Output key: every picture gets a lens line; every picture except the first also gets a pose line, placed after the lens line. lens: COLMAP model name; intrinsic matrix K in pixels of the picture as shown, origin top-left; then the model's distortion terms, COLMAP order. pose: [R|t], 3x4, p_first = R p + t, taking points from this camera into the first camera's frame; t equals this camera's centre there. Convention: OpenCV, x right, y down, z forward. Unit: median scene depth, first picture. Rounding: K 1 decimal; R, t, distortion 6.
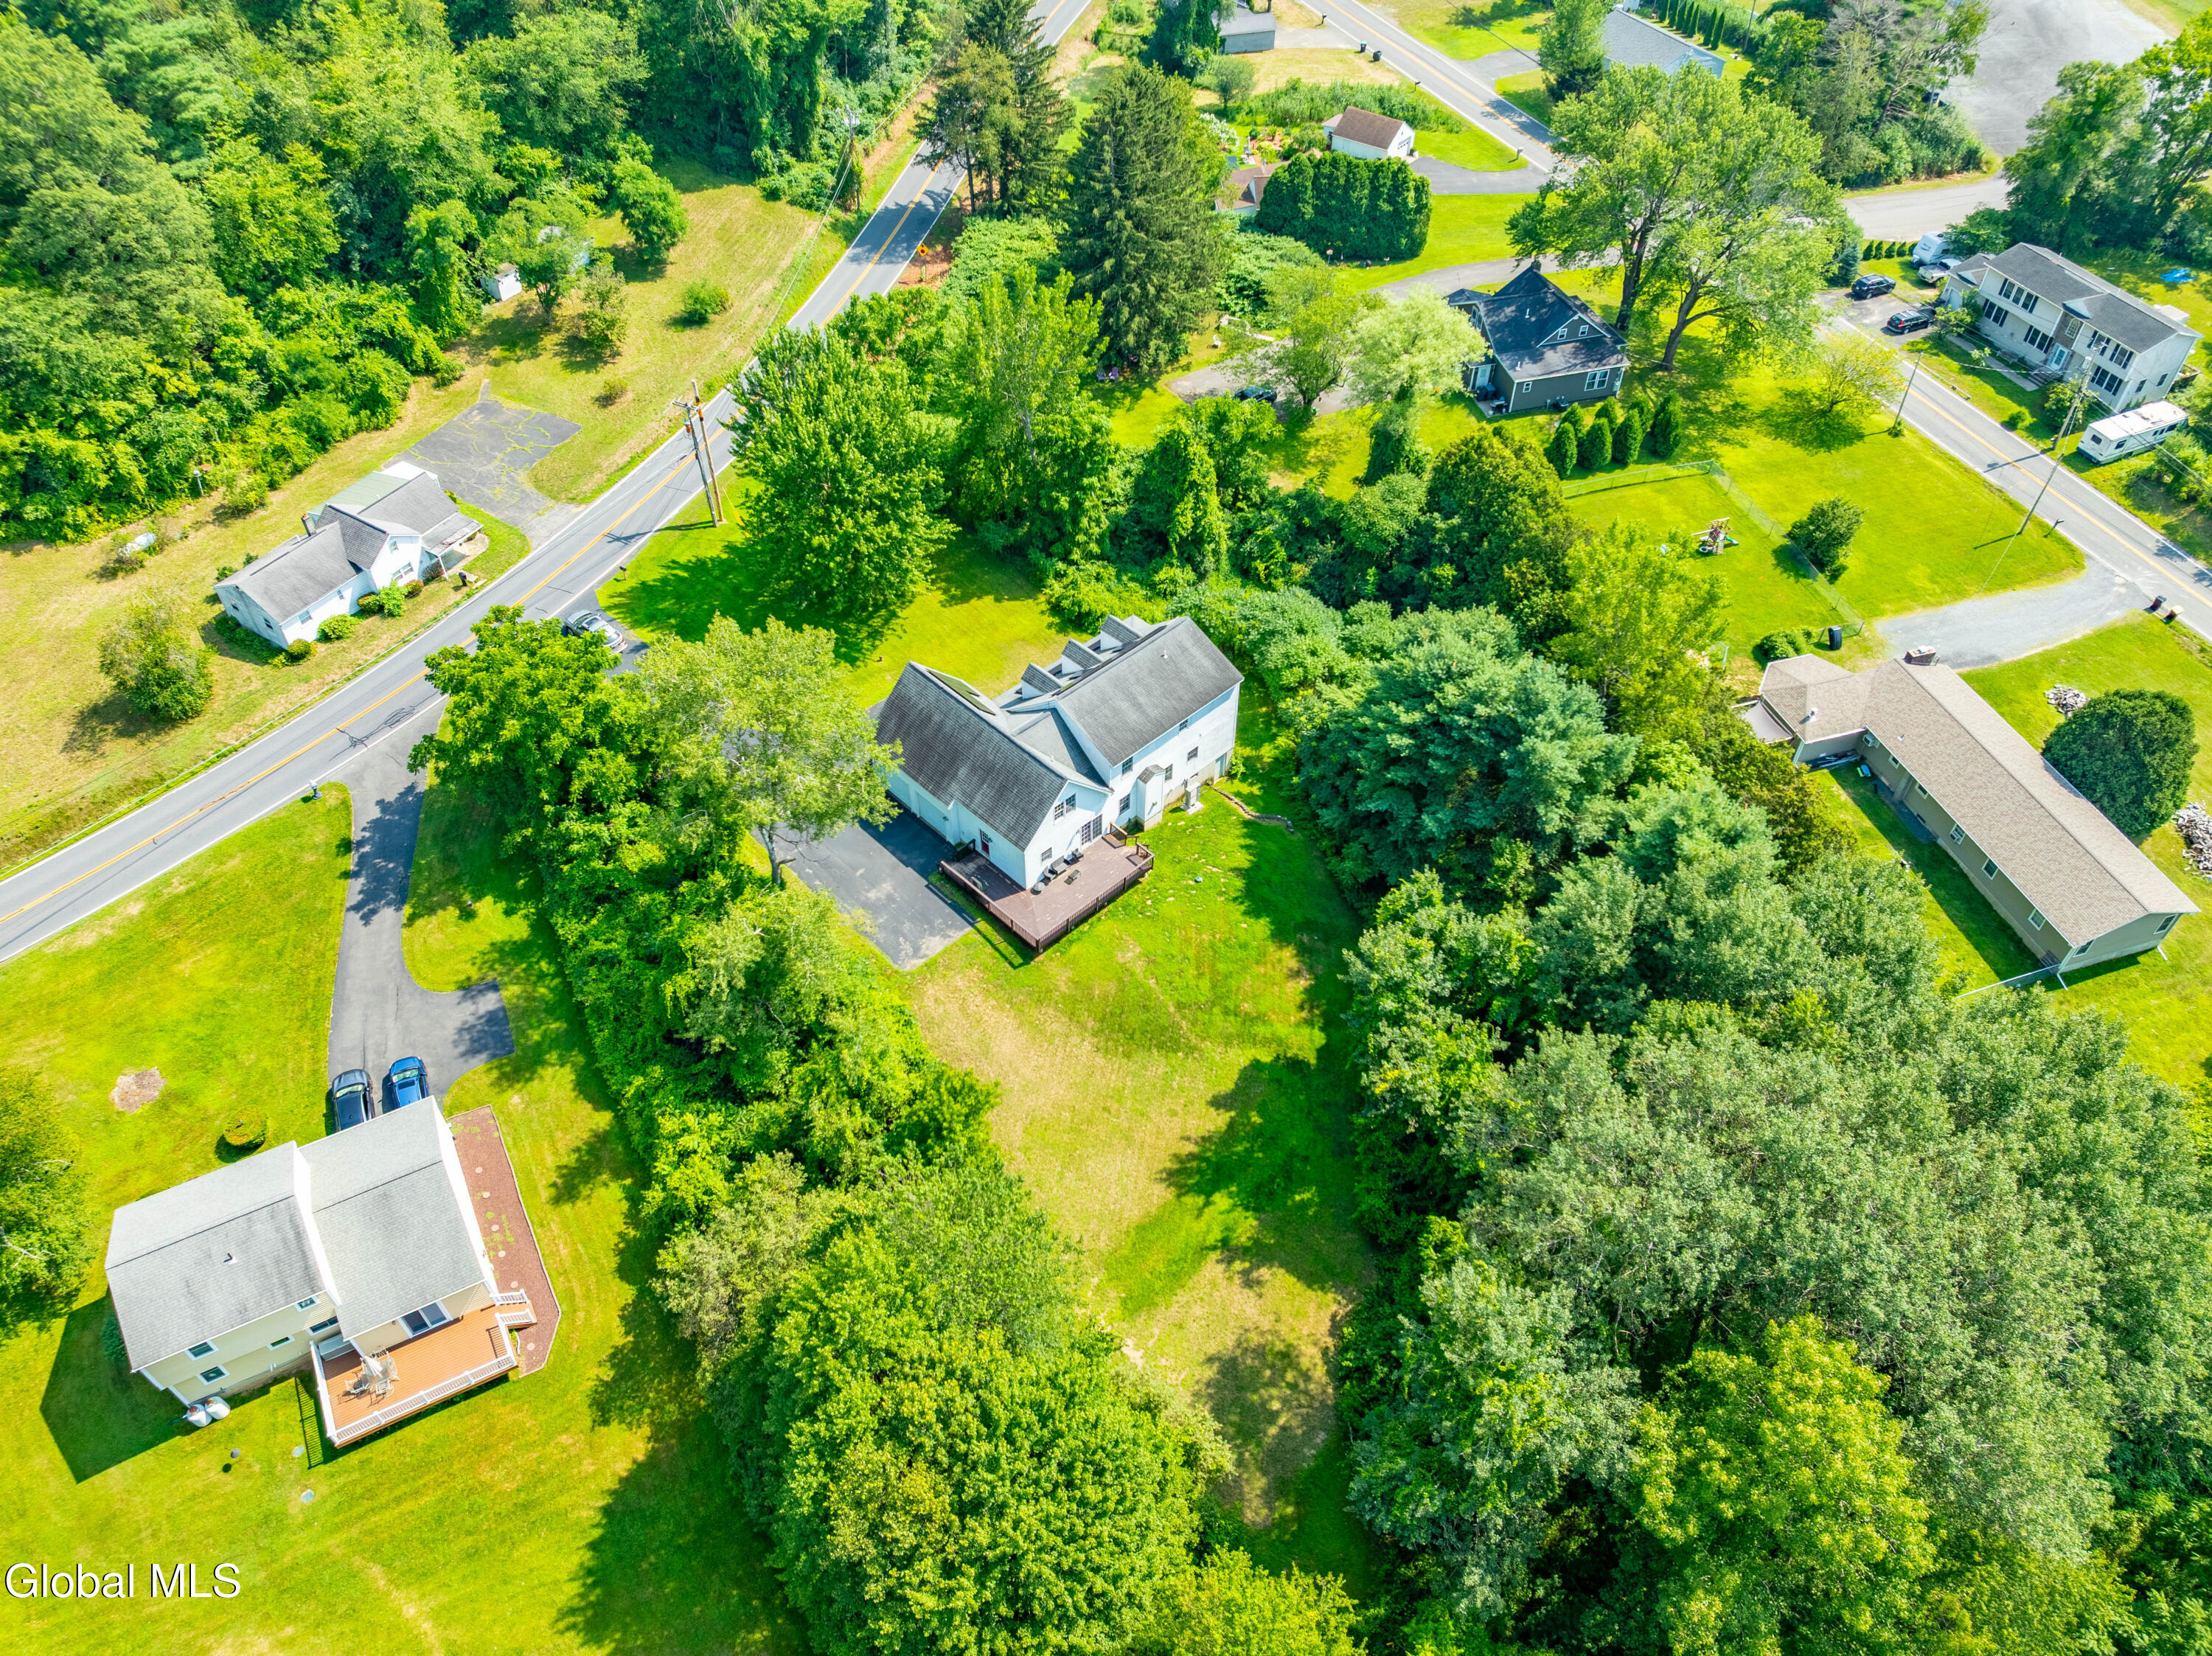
lens RADIAL K [[1555.9, 0, 1090.8], [0, 1555.9, 816.6], [0, 0, 1]] dist [-0.043960, 0.006945]
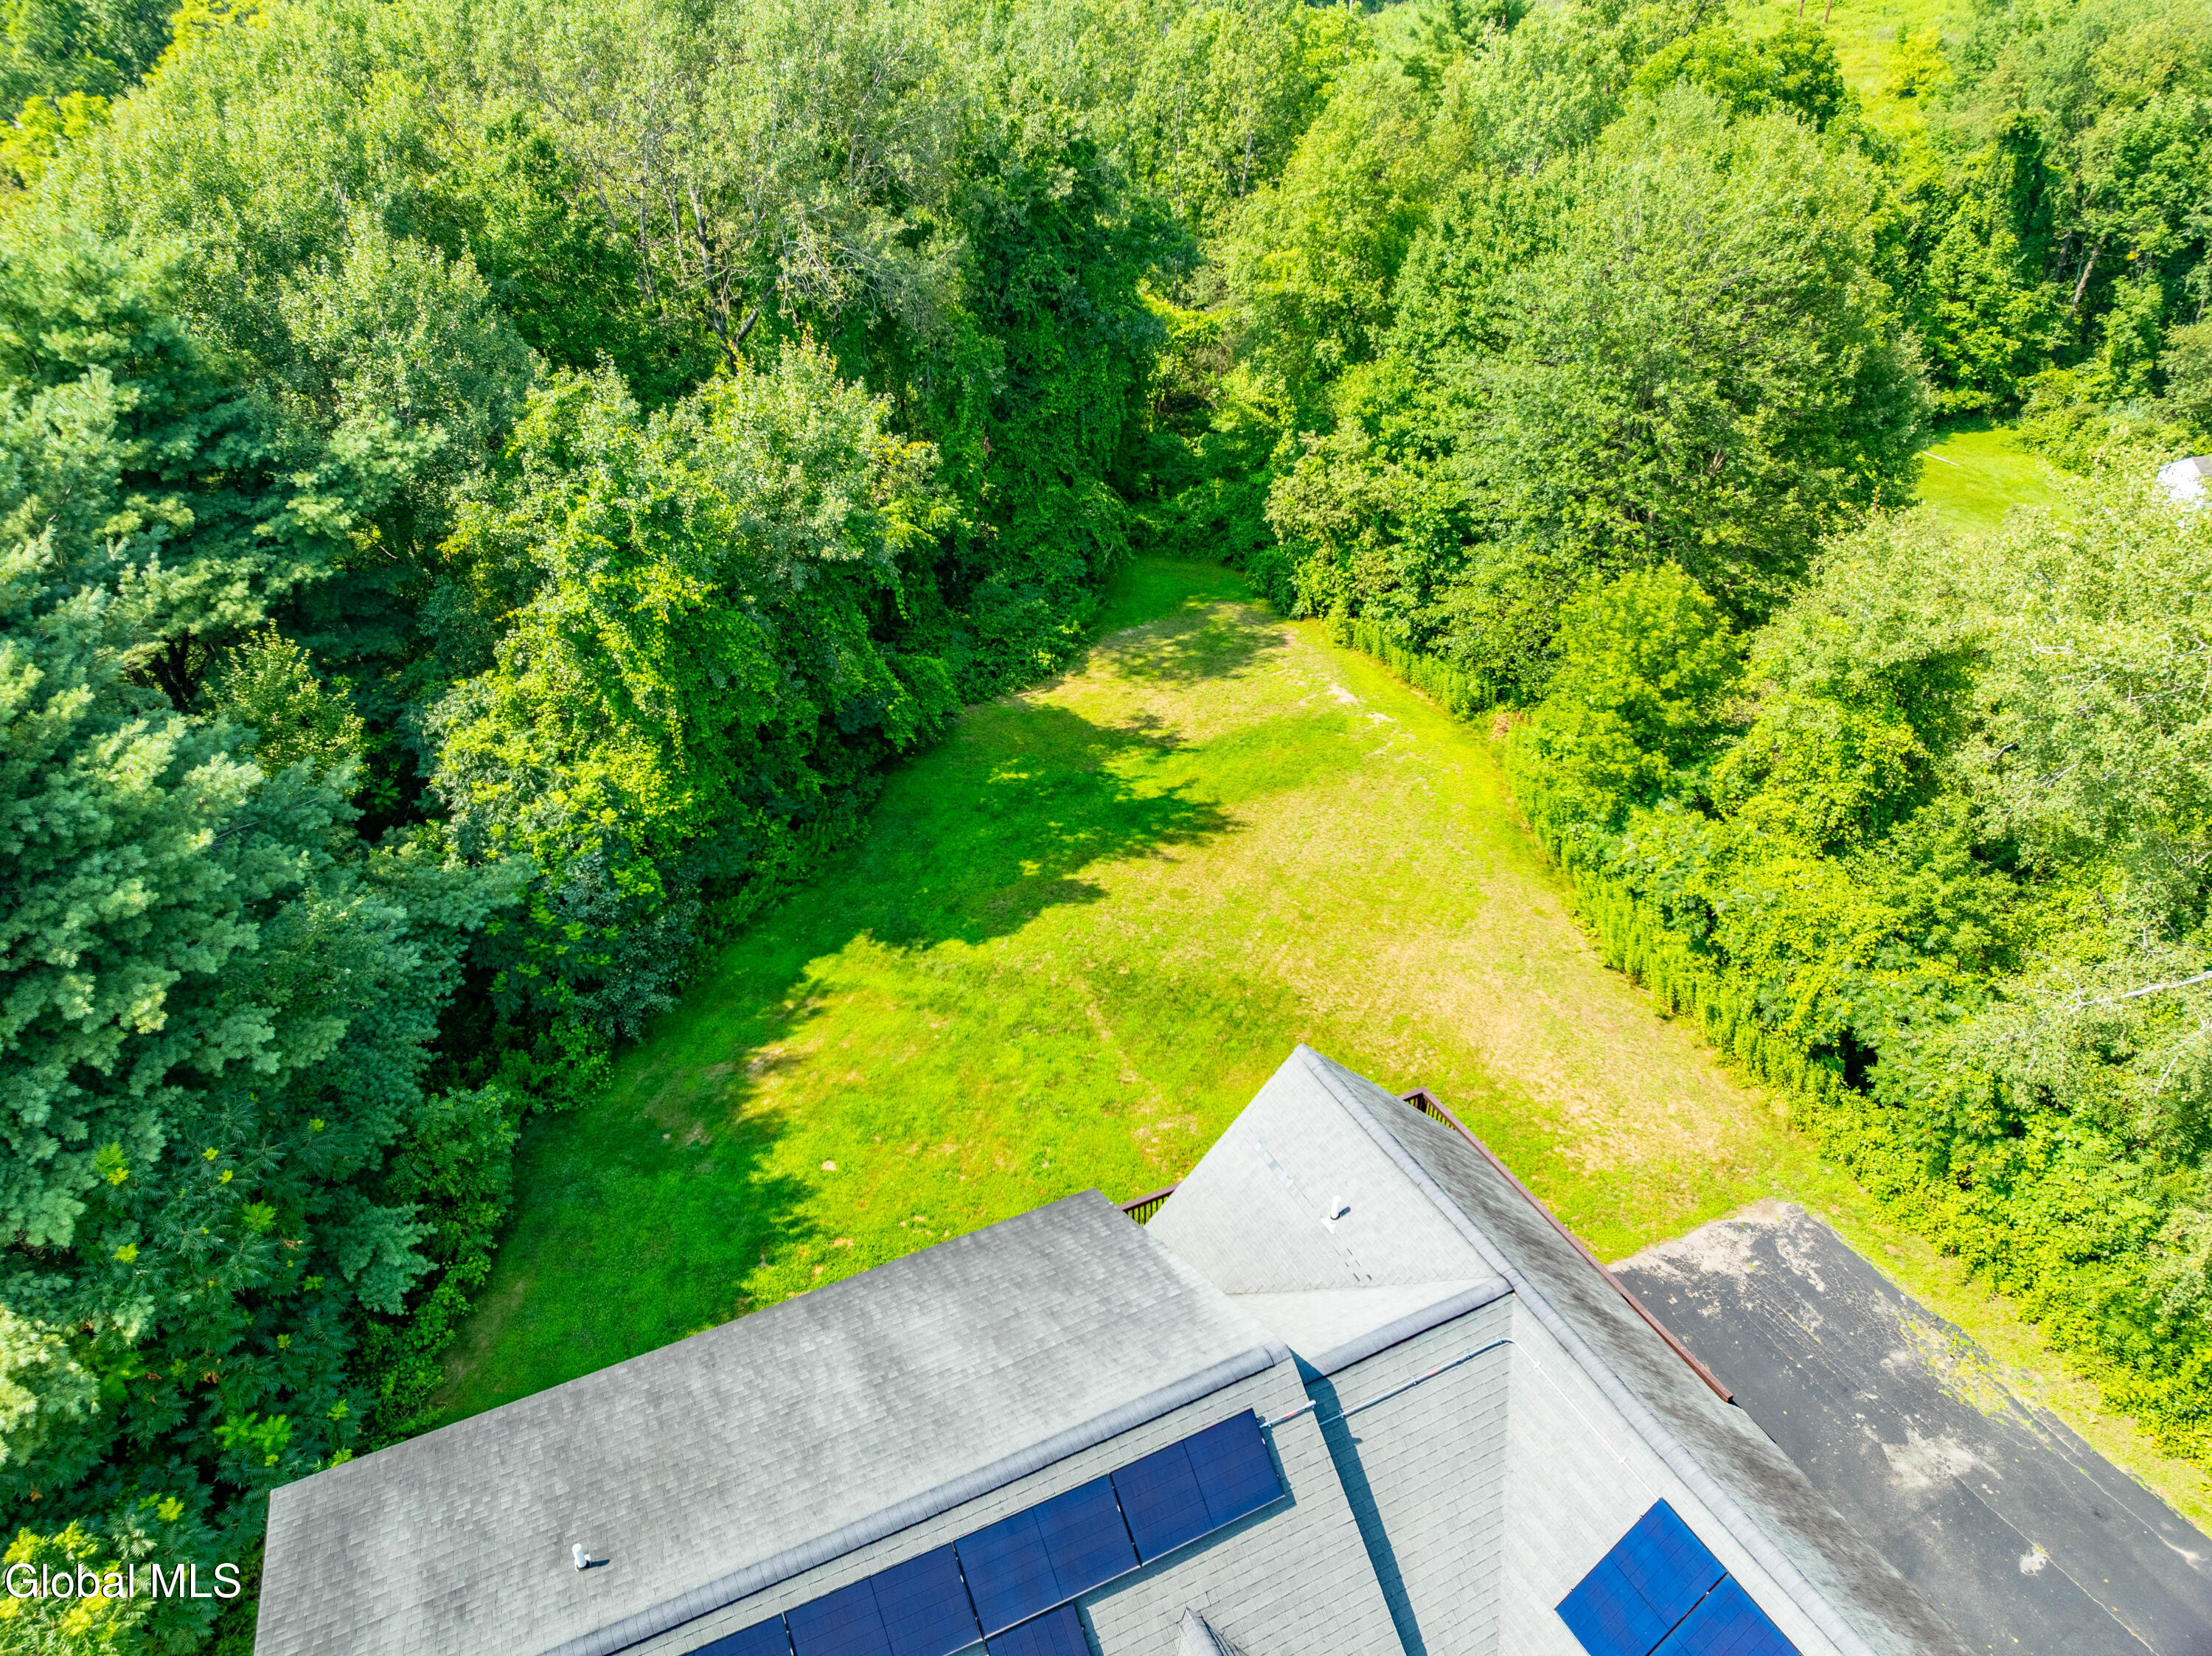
lens RADIAL K [[1555.9, 0, 1090.8], [0, 1555.9, 816.6], [0, 0, 1]] dist [-0.043960, 0.006945]
pose [[-0.956833, -0.155053, 0.245823, -0.038901], [0.212832, 0.202173, 0.955944, -0.295586], [-0.197921, 0.966998, -0.160446, 1.013956]]
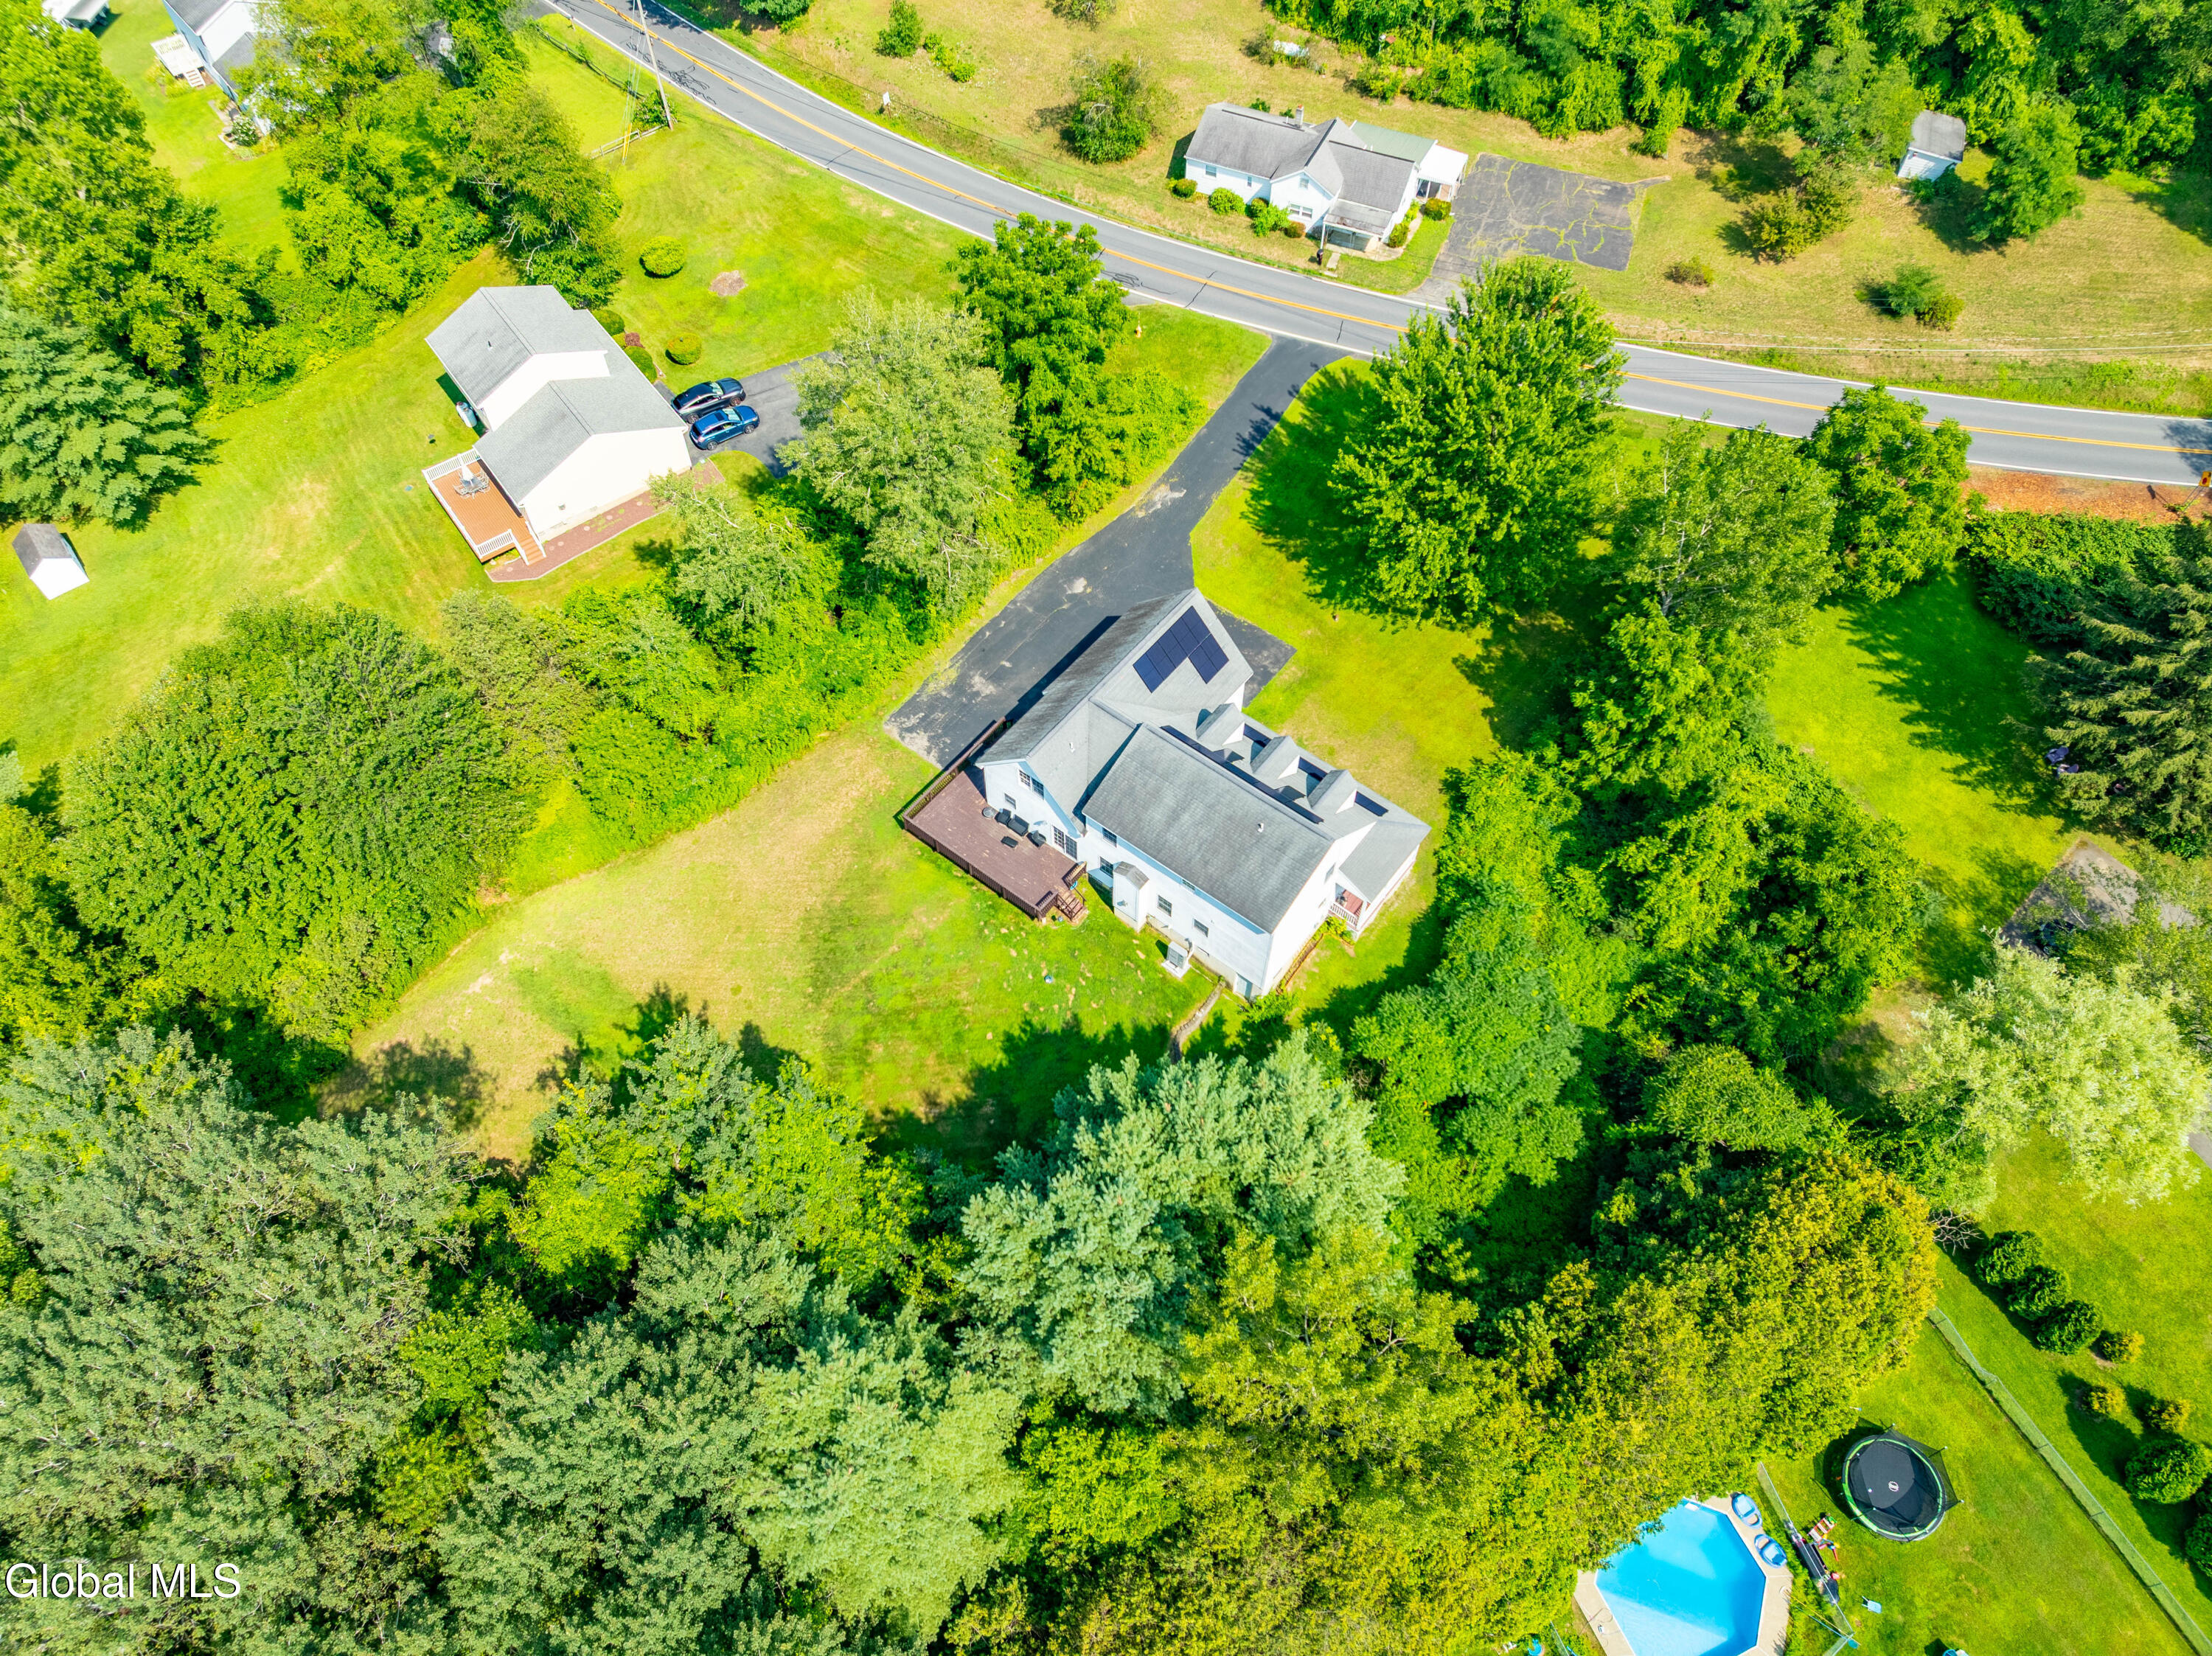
lens RADIAL K [[1555.9, 0, 1090.8], [0, 1555.9, 816.6], [0, 0, 1]] dist [-0.043960, 0.006945]
pose [[0.136711, 0.820410, -0.555192, 0.499651], [-0.708429, 0.472715, 0.524089, -0.489799], [0.692415, 0.321665, 0.645827, 0.477338]]
